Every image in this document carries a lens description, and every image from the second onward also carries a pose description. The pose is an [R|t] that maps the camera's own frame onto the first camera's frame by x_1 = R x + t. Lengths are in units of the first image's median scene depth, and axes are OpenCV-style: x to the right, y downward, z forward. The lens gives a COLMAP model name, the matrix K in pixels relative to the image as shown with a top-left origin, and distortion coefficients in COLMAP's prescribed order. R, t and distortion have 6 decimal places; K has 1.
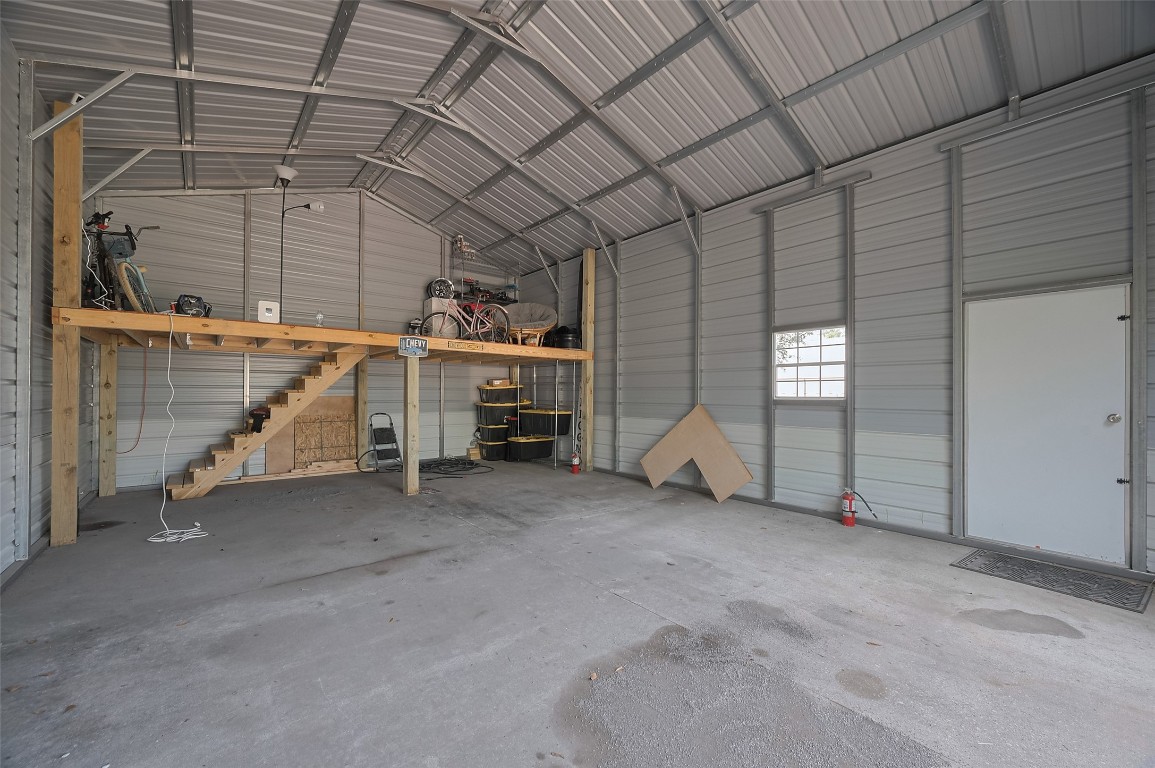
lens RADIAL K [[458.6, 0, 573.1], [0, 458.6, 389.0], [0, 0, 1]] dist [0.003506, -0.000566]
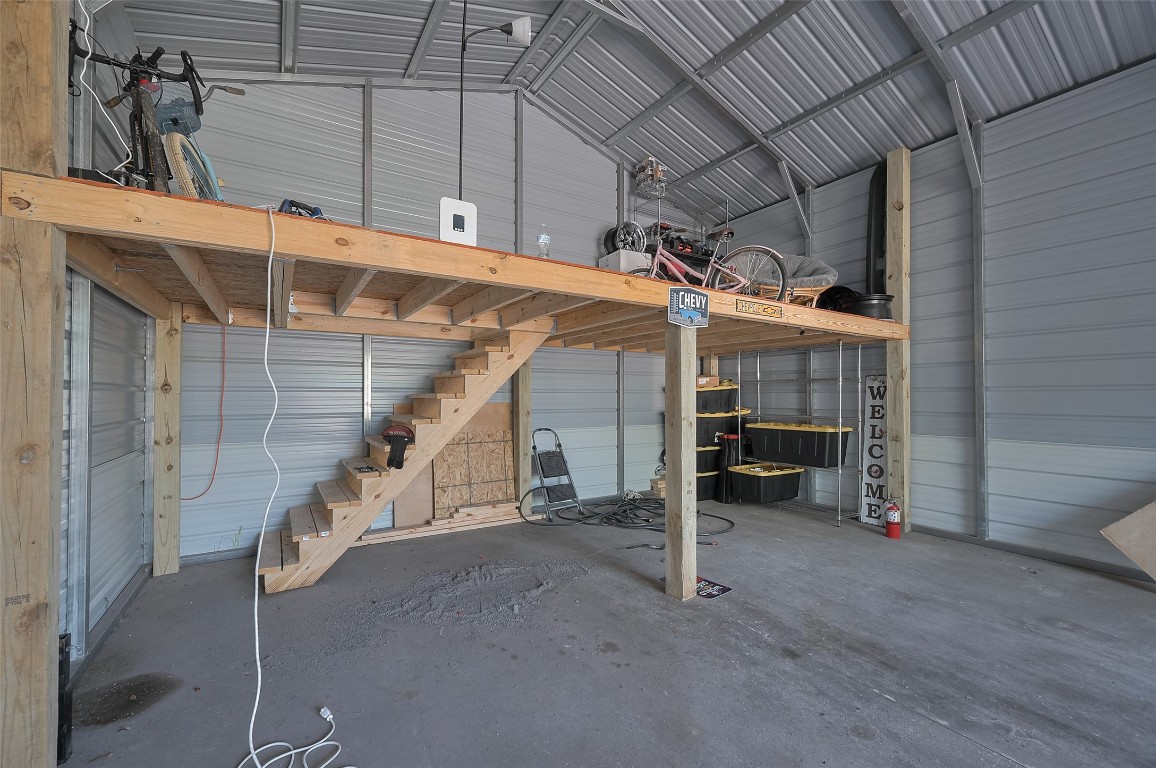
lens RADIAL K [[459.0, 0, 548.9], [0, 459.0, 388.7], [0, 0, 1]] dist [0.003506, -0.000566]
pose [[0.989606, -0.007064, -0.143634, -0.364756], [0.005914, 0.999947, -0.008434, 0.001081], [0.143686, 0.007497, 0.989595, 0.402688]]
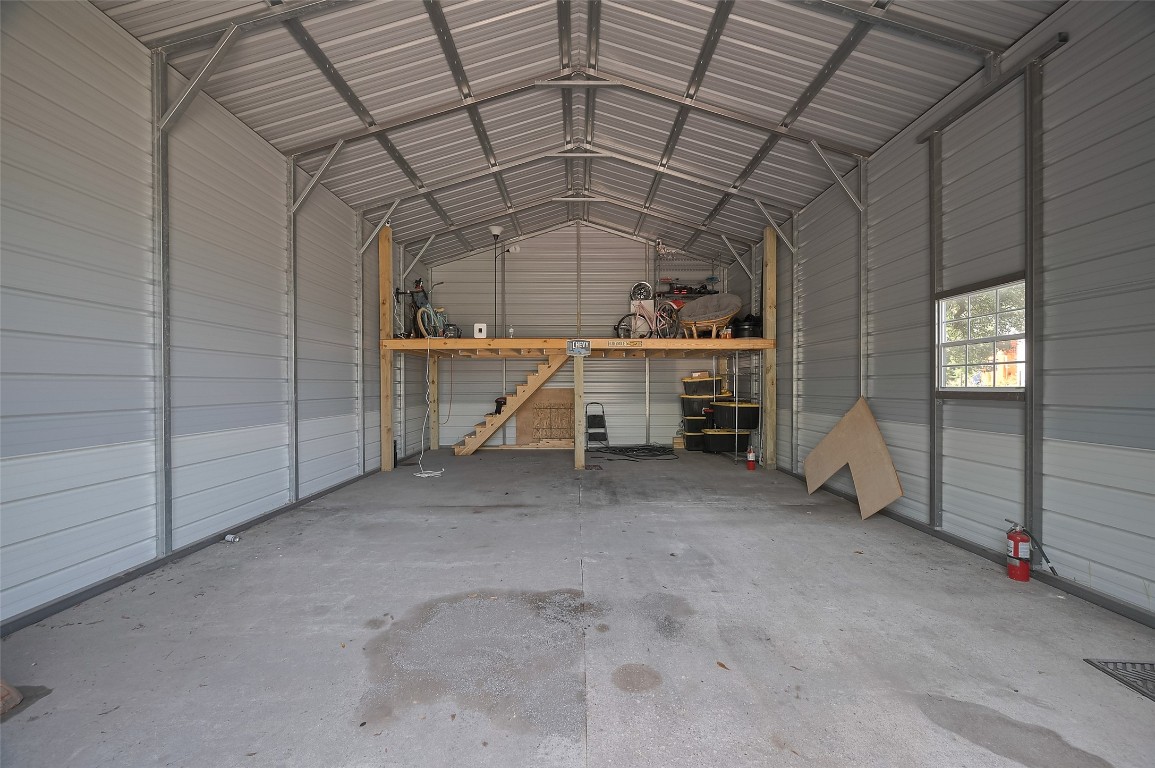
lens RADIAL K [[458.6, 0, 581.6], [0, 458.6, 387.1], [0, 0, 1]] dist [0.003506, -0.000566]
pose [[0.773445, -0.004767, -0.633846, 0.363803], [0.011281, 0.999917, 0.006245, 0.003984], [0.633764, -0.011981, 0.773434, 0.054632]]
